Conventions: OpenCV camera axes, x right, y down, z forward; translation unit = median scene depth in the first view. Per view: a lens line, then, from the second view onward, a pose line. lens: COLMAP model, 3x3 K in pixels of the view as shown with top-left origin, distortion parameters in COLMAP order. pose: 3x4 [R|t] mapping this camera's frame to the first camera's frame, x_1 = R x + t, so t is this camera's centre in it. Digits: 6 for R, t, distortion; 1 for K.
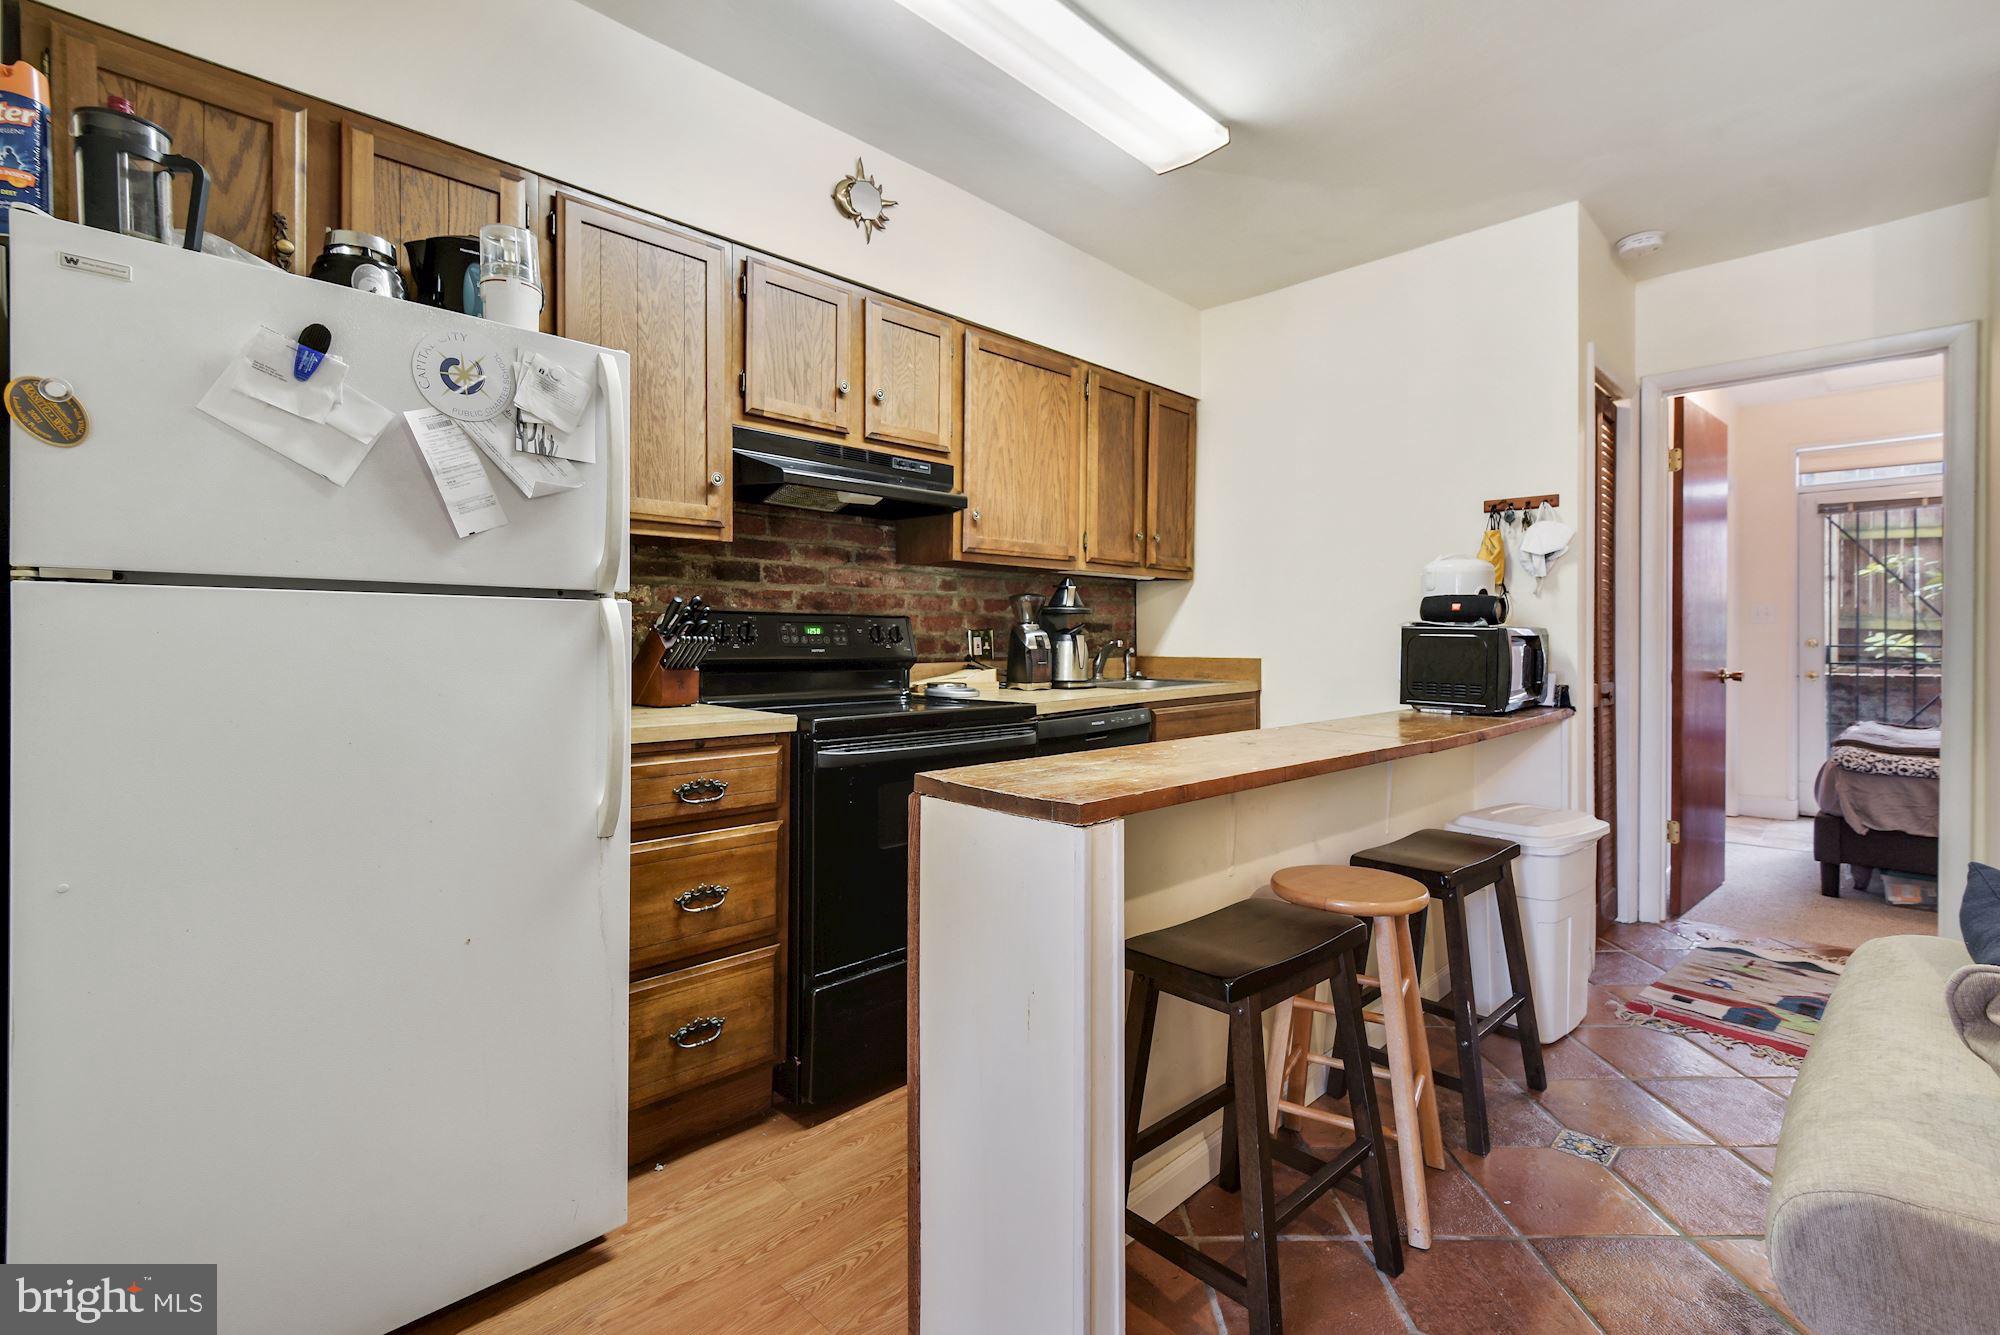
lens RADIAL K [[888.8, 0, 1001.9], [0, 888.8, 643.2], [0, 0, 1]] dist [0.054636, -0.000016]
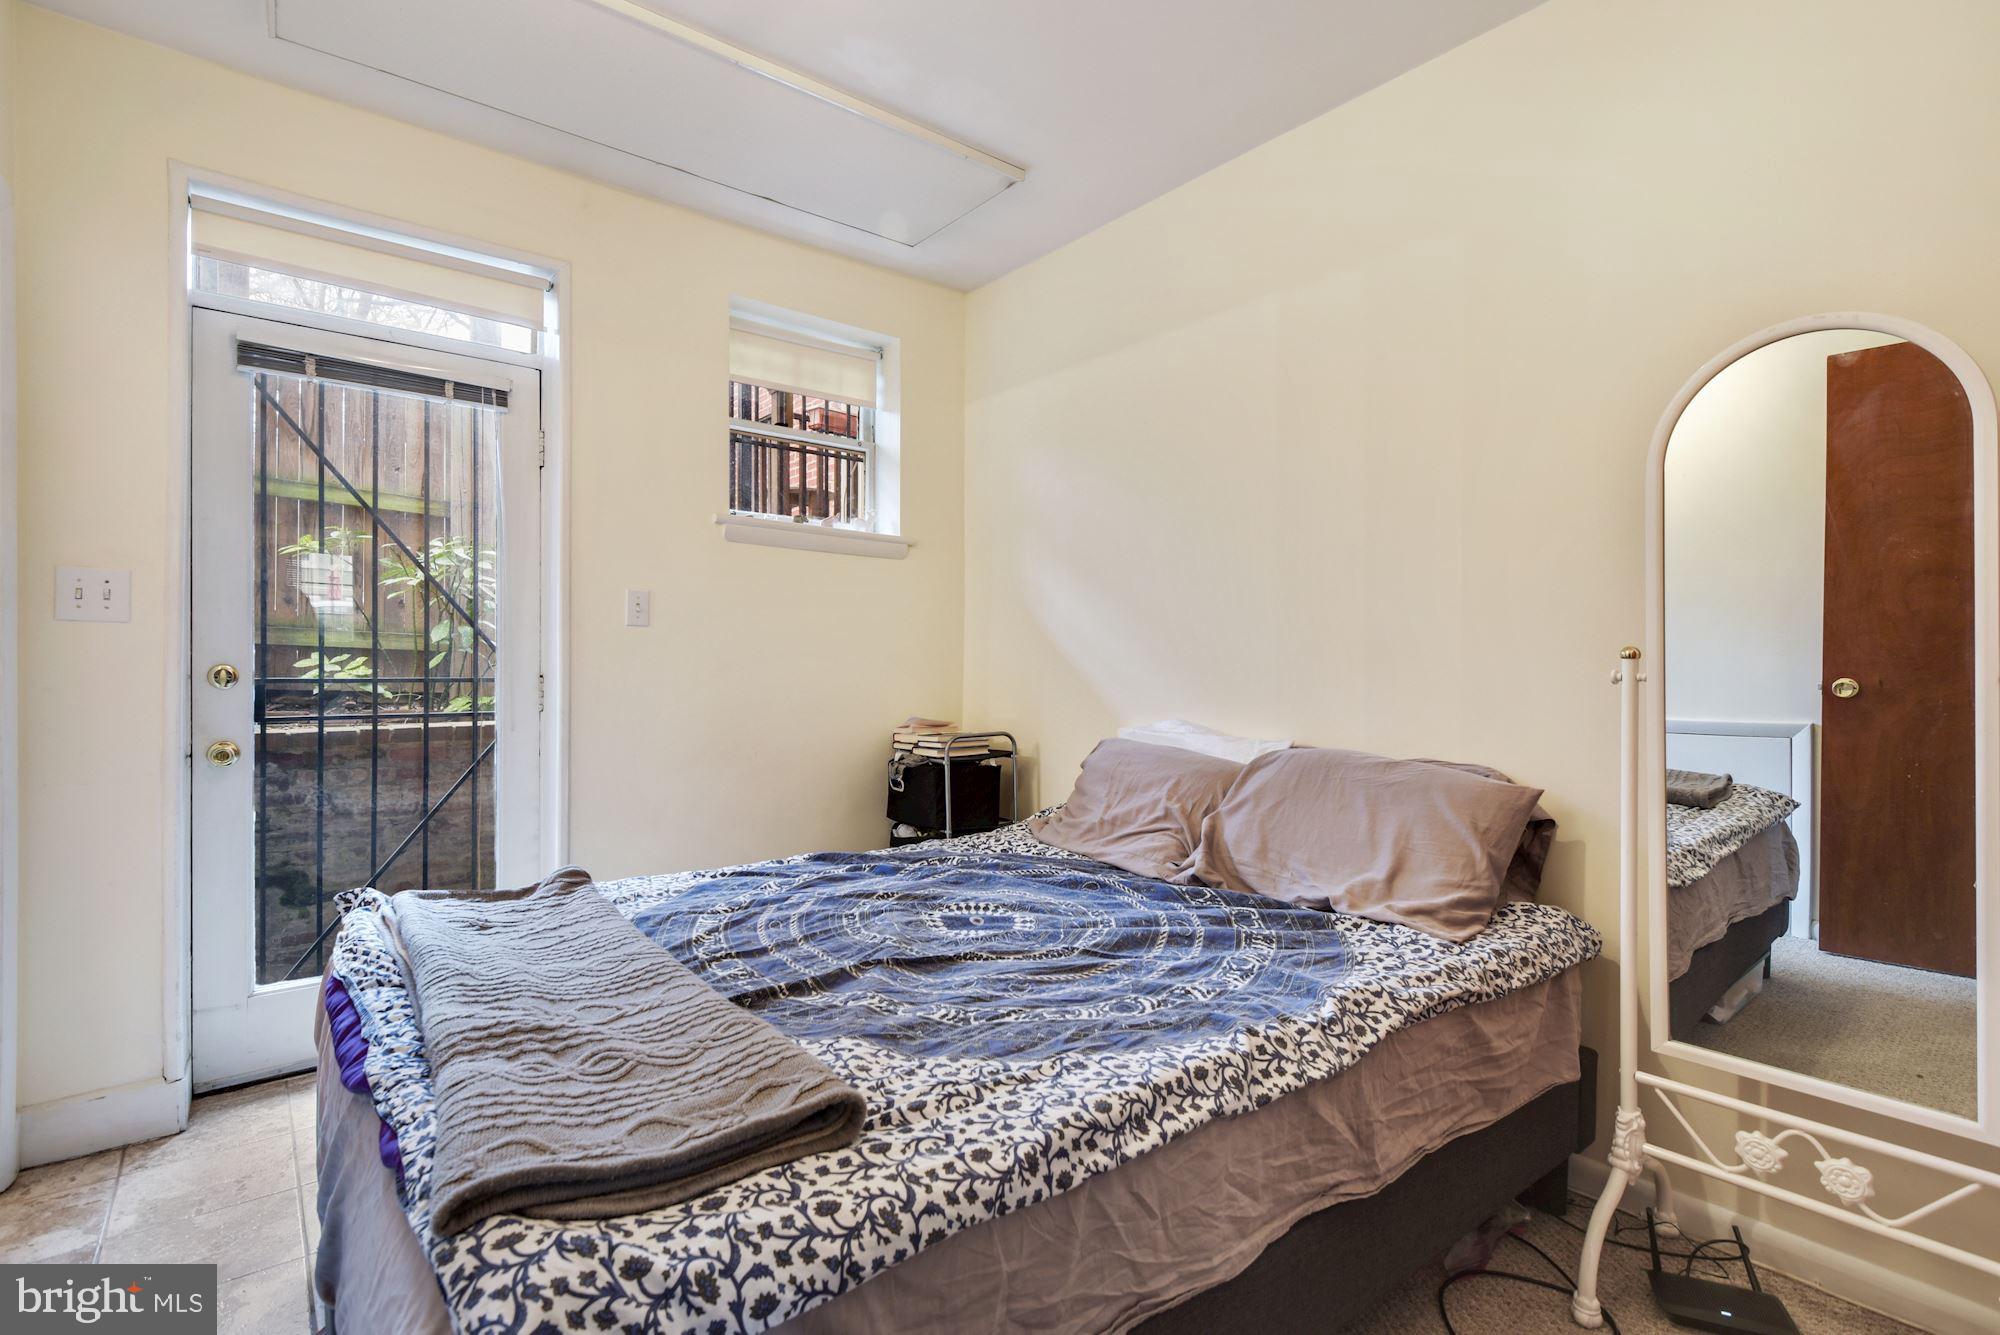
lens RADIAL K [[888.8, 0, 1001.9], [0, 888.8, 643.2], [0, 0, 1]] dist [0.054636, -0.000016]
pose [[0.125739, -0.000212, 0.992063, 0.420810], [0.015983, 0.999871, -0.001812, -0.010313], [-0.991935, 0.016084, 0.125726, 0.500934]]
